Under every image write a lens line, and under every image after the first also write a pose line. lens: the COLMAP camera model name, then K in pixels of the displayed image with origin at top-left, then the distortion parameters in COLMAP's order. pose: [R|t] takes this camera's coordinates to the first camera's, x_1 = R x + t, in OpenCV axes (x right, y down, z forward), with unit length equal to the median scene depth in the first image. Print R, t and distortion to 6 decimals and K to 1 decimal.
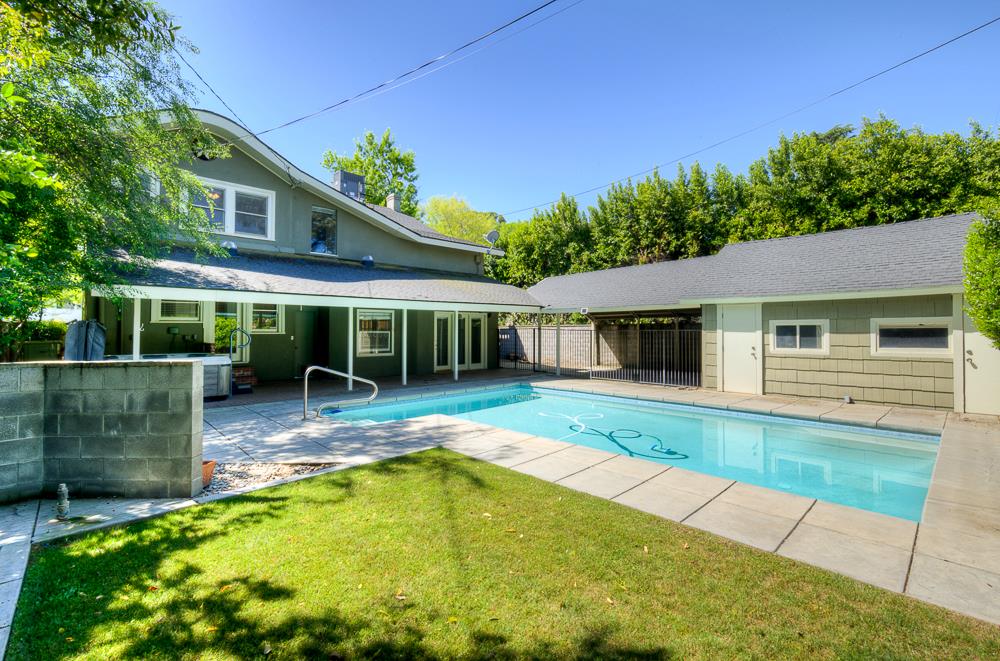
lens RADIAL K [[438.0, 0, 493.7], [0, 438.0, 328.9], [0, 0, 1]] dist [0.000184, 0.000778]
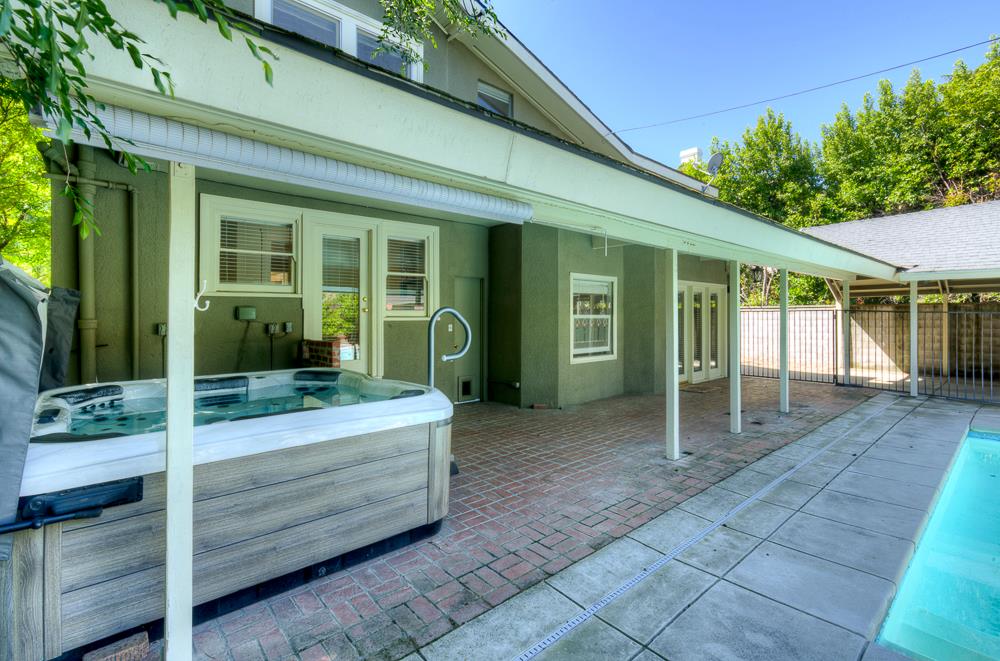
lens RADIAL K [[454.9, 0, 493.6], [0, 454.9, 322.6], [0, 0, 1]] dist [0.002099, 0.000544]
pose [[0.998983, -0.003346, -0.044968, -0.395564], [0.004000, 0.999888, 0.014451, 0.006233], [0.044915, -0.014616, 0.998884, 0.470909]]
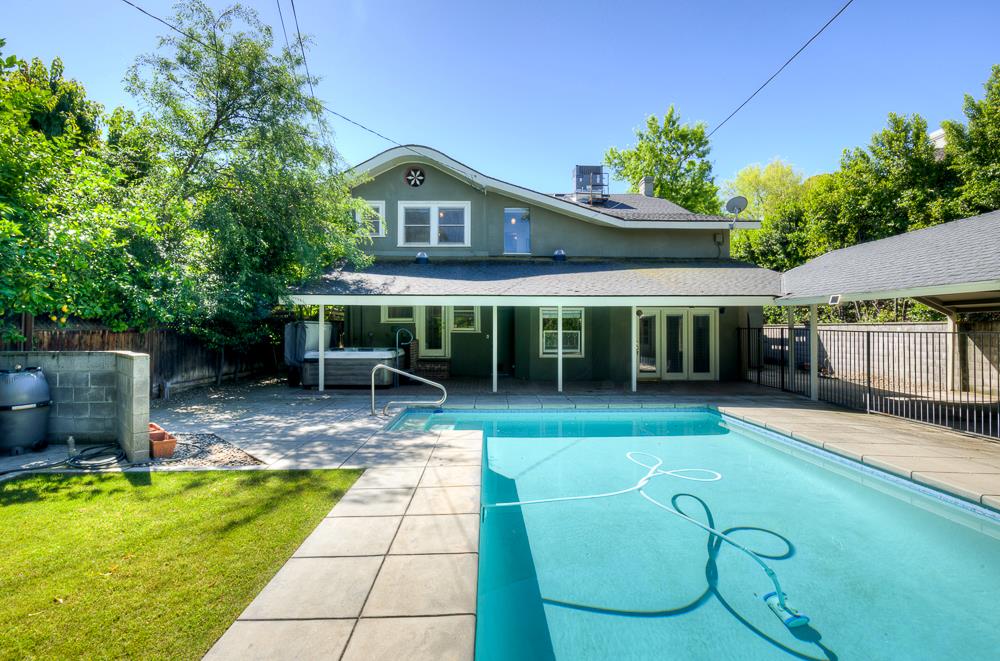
lens RADIAL K [[438.0, 0, 493.7], [0, 438.0, 328.9], [0, 0, 1]] dist [0.000184, 0.000778]
pose [[0.736905, 0.004120, -0.675984, 0.271083], [-0.001457, 0.999989, 0.004506, -0.002384], [0.675995, -0.002336, 0.736902, 0.234600]]
